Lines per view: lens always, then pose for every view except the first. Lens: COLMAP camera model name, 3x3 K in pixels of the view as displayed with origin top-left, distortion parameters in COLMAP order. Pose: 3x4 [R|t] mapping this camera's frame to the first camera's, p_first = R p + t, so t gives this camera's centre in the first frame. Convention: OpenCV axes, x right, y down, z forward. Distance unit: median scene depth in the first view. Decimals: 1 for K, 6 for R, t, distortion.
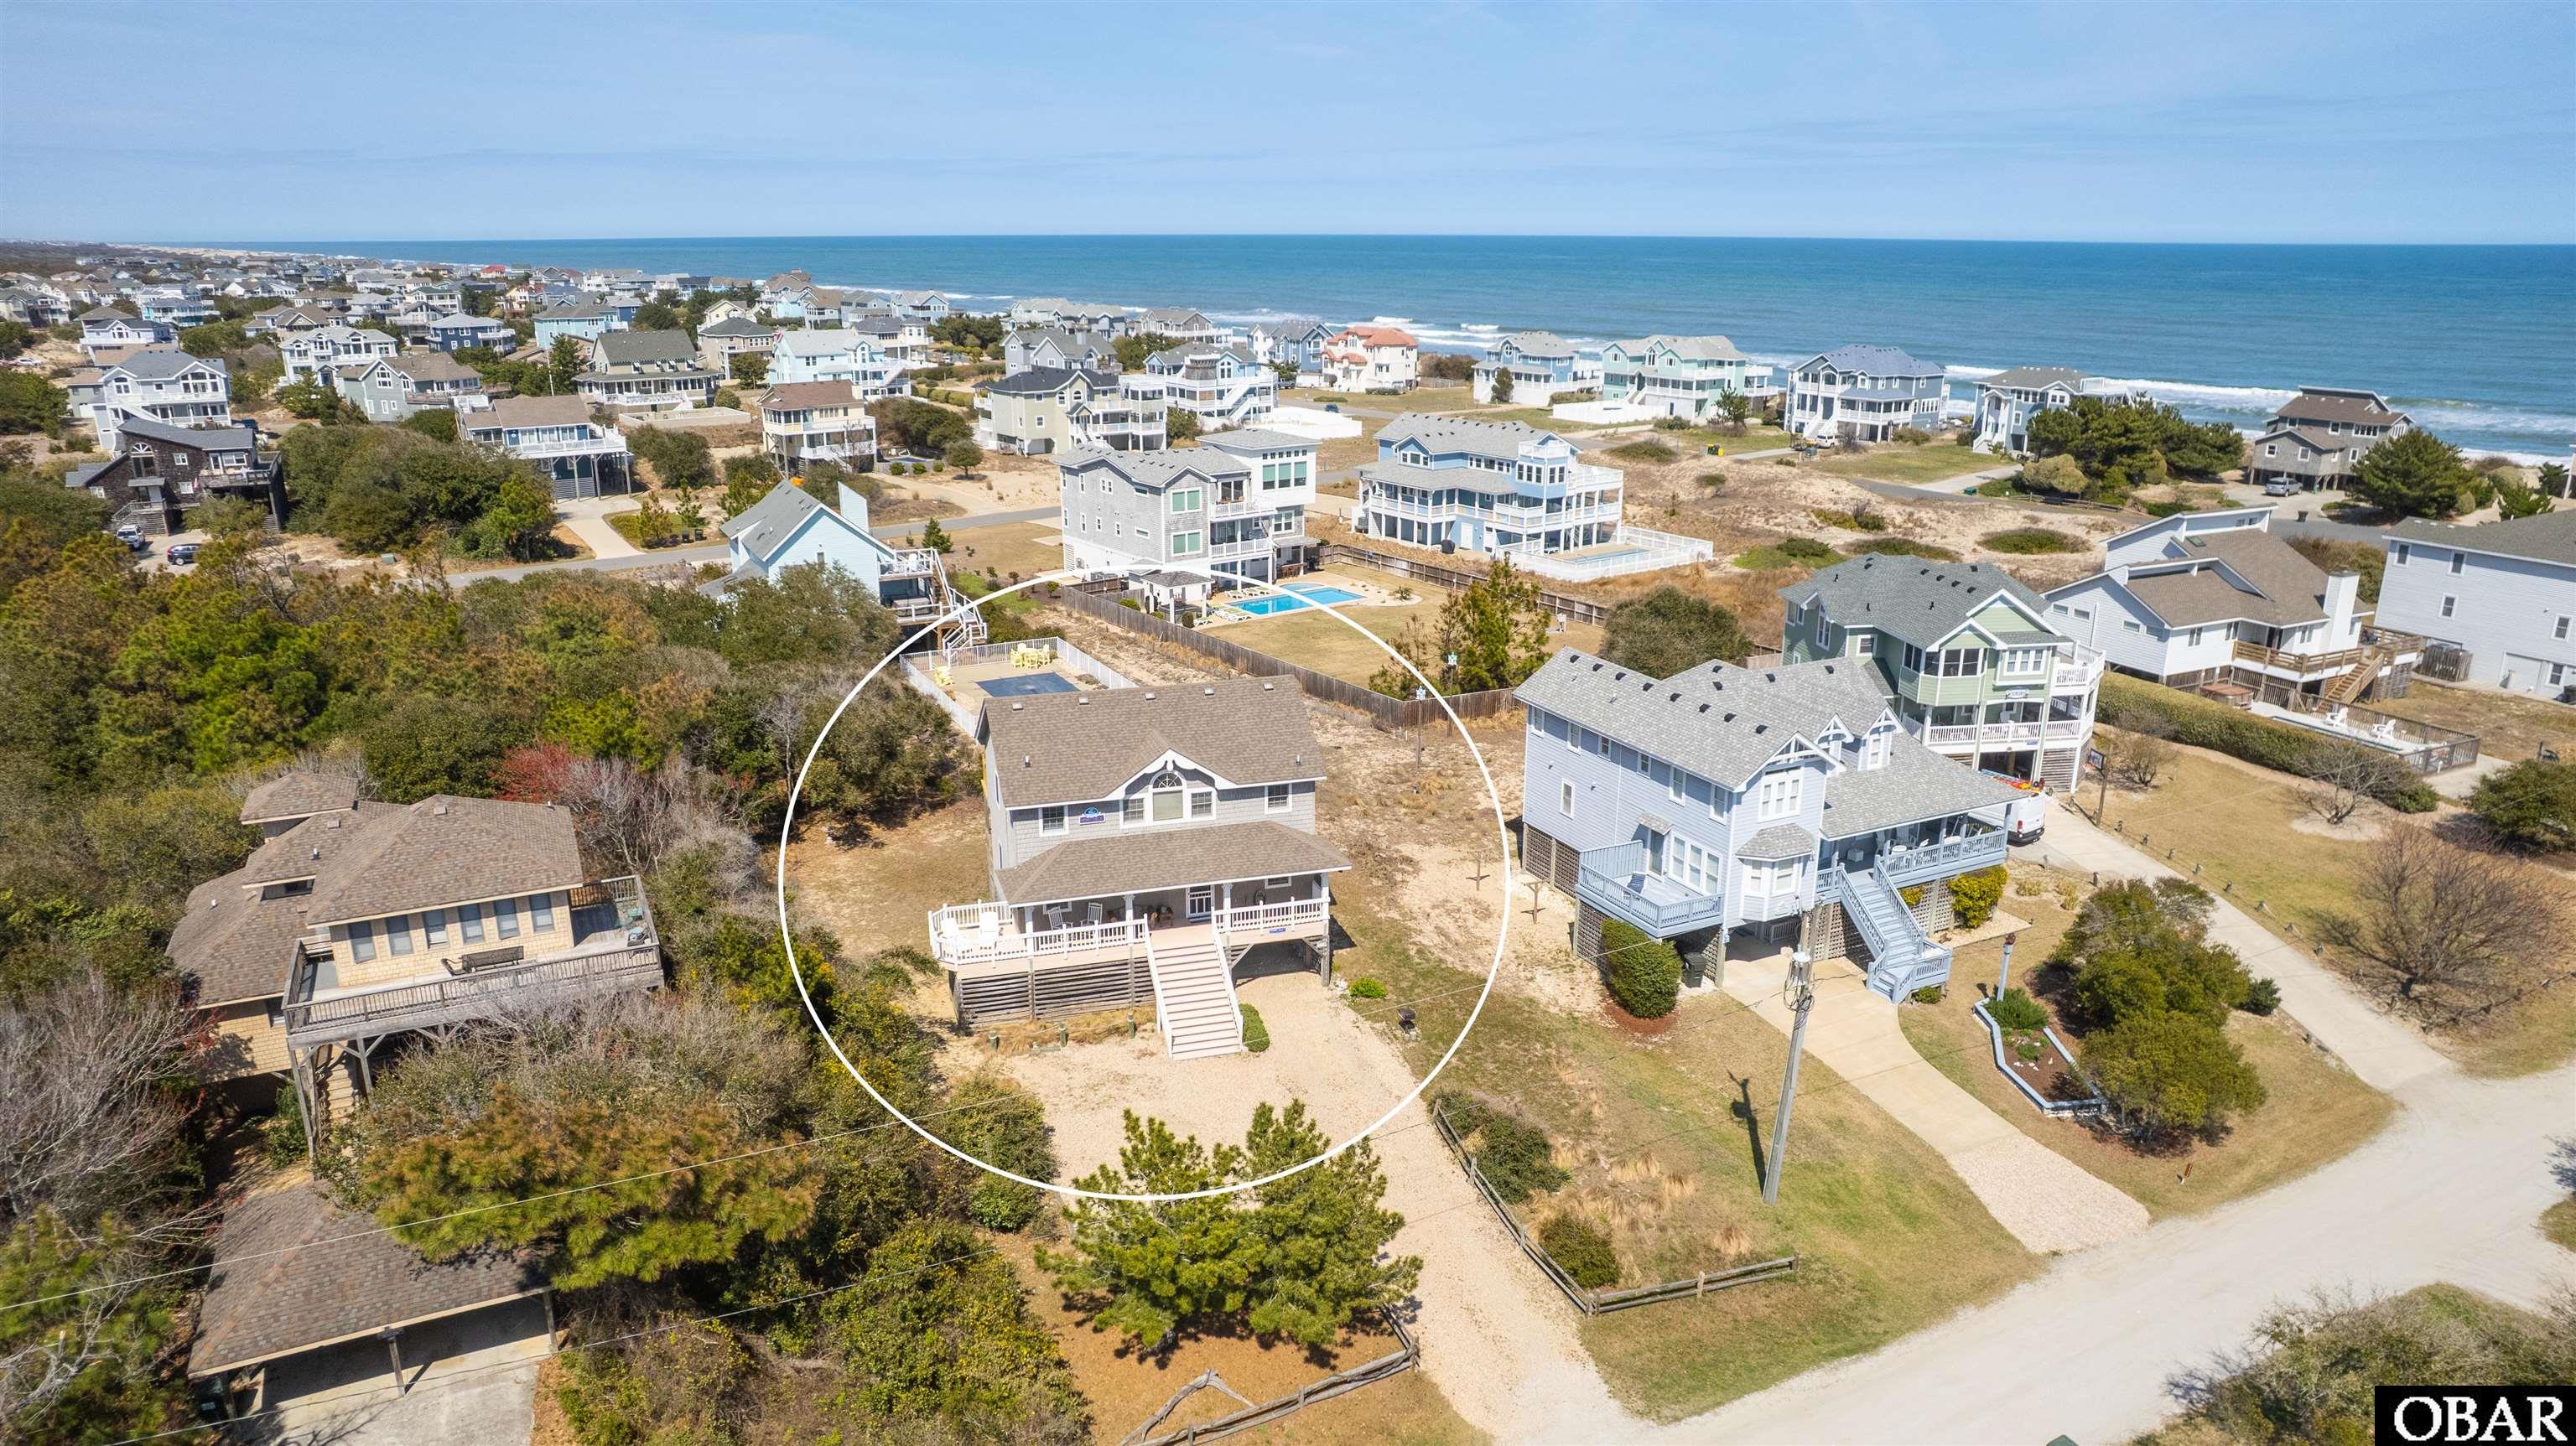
lens RADIAL K [[1675.1, 0, 1288.0], [0, 1675.1, 723.0], [0, 0, 1]] dist [-0.069825, 0.061231]
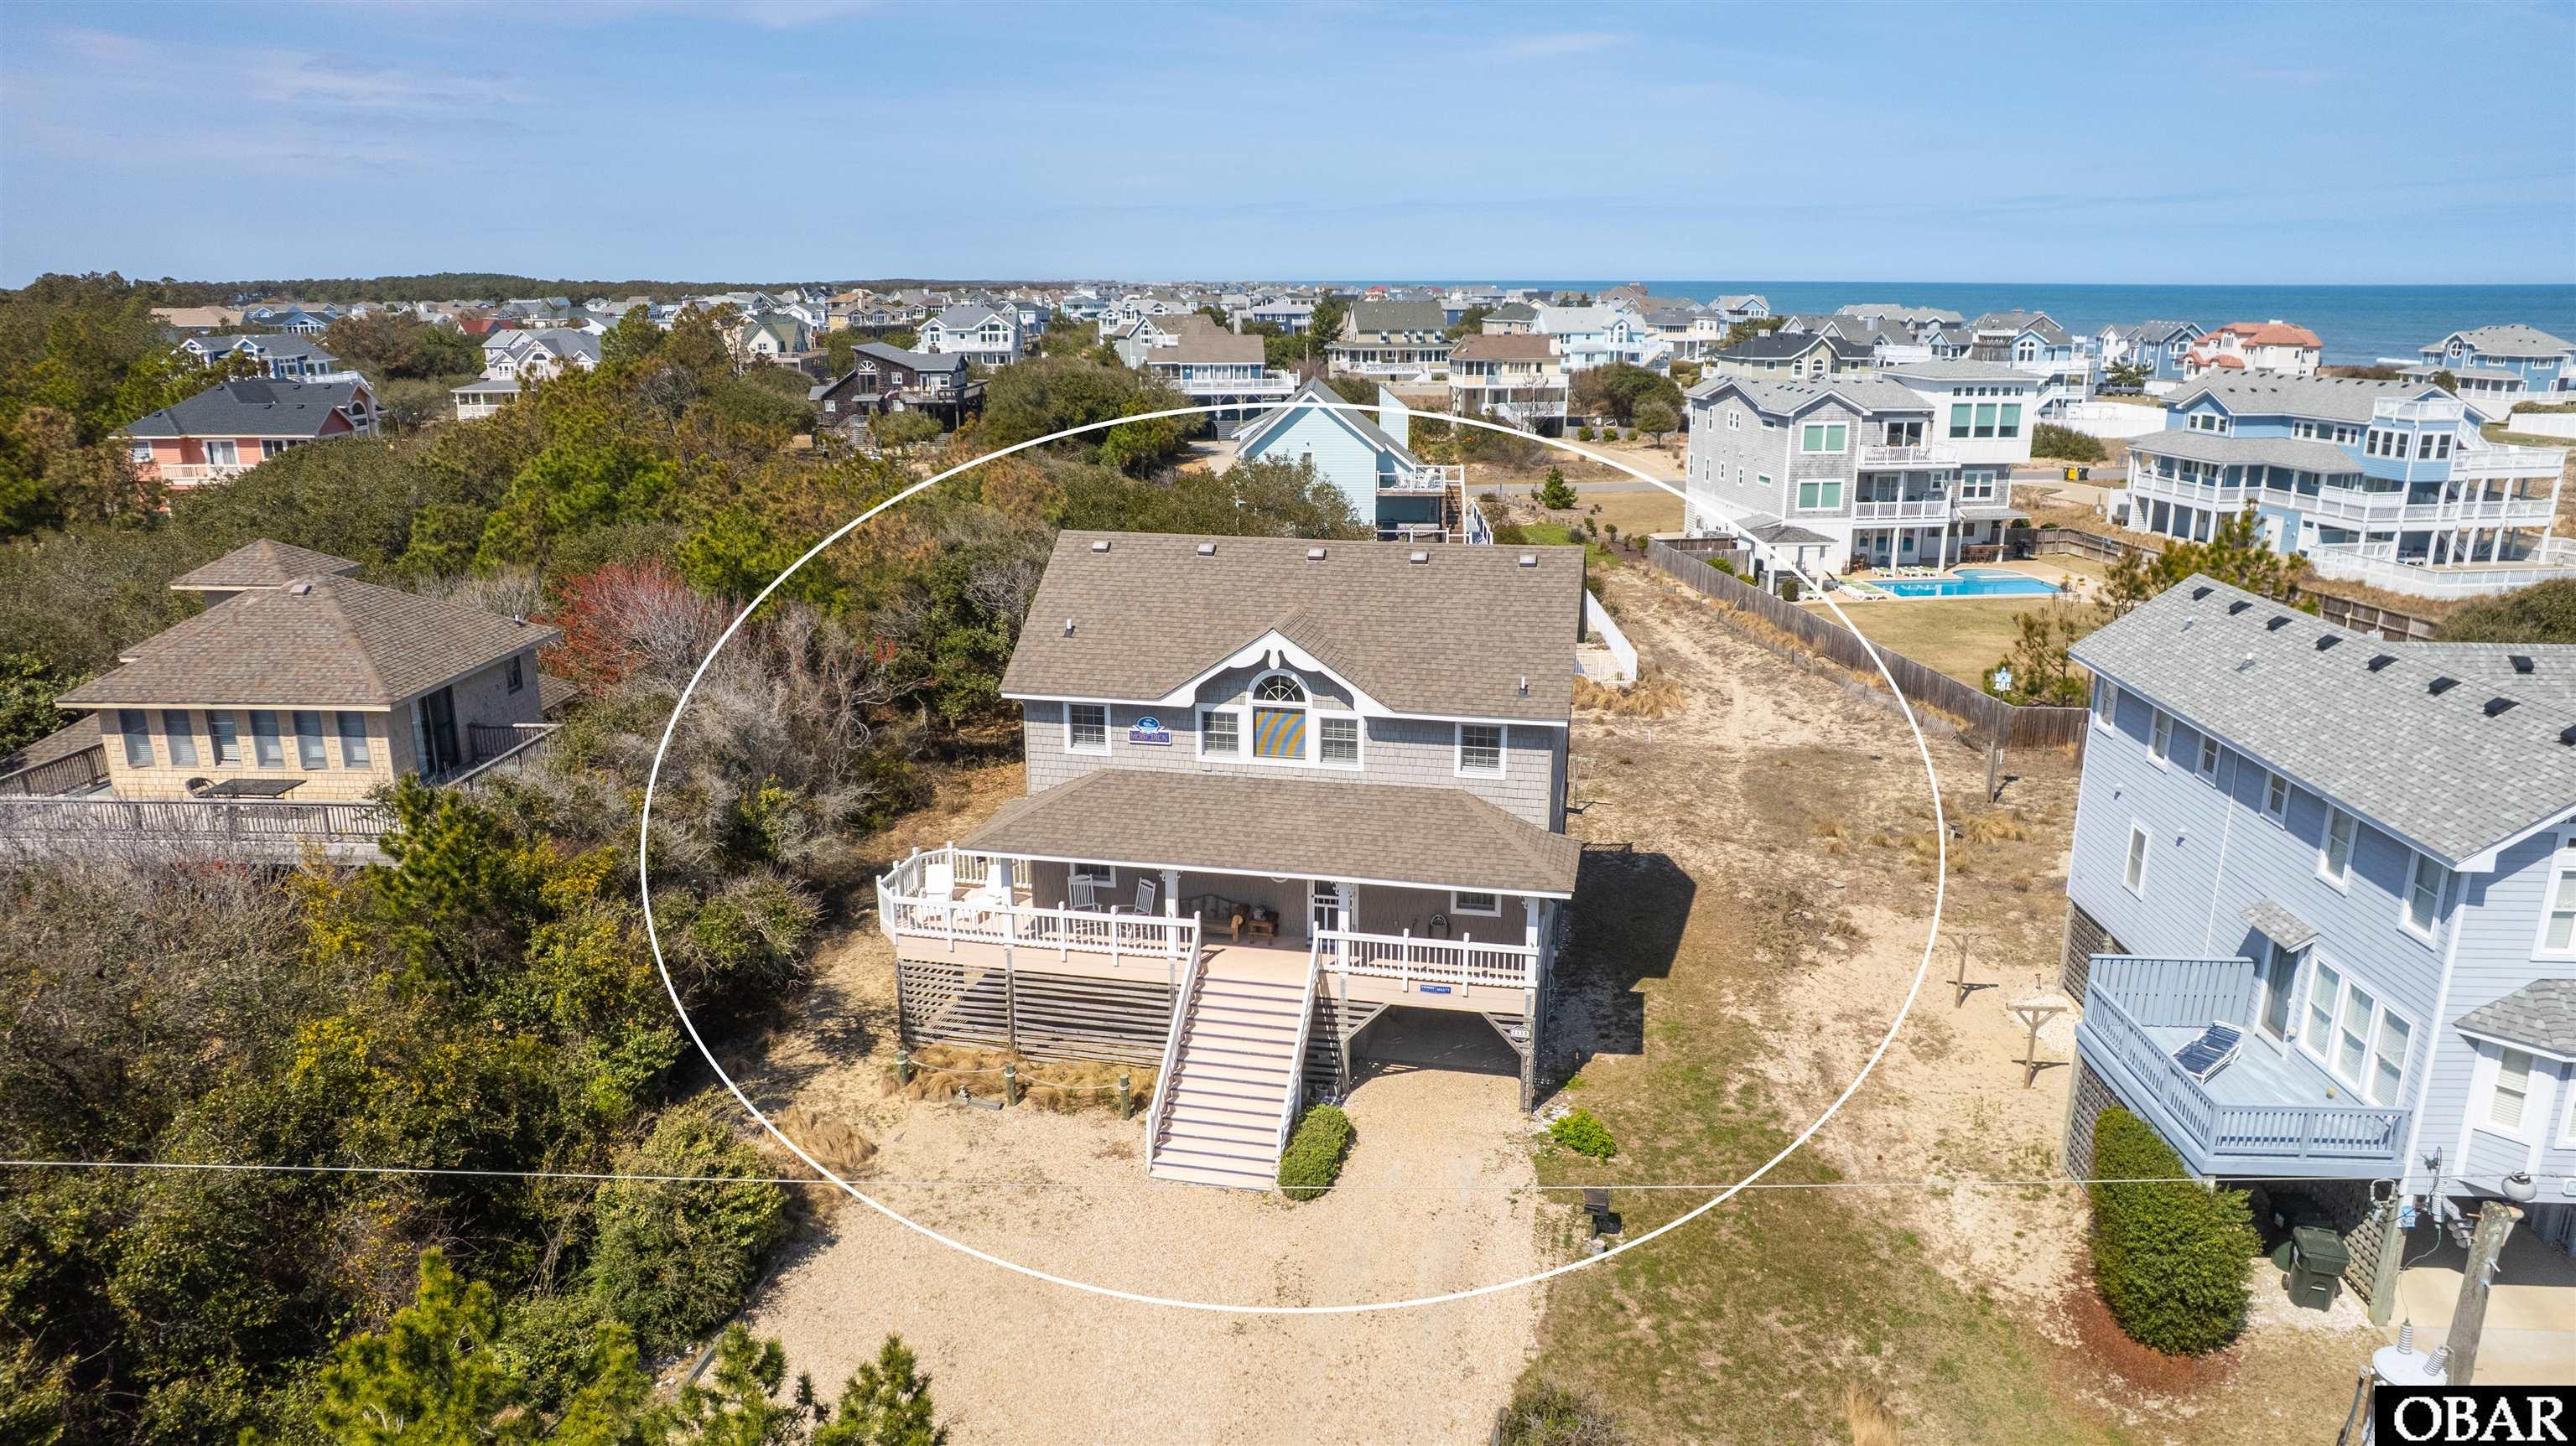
lens RADIAL K [[1668.6, 0, 1290.7], [0, 1668.6, 733.5], [0, 0, 1]] dist [-0.072741, 0.066265]
pose [[0.871706, 0.126548, -0.473407, 0.098125], [-0.136319, 0.990569, 0.013782, 0.020091], [0.470686, 0.052521, 0.880736, 0.245743]]
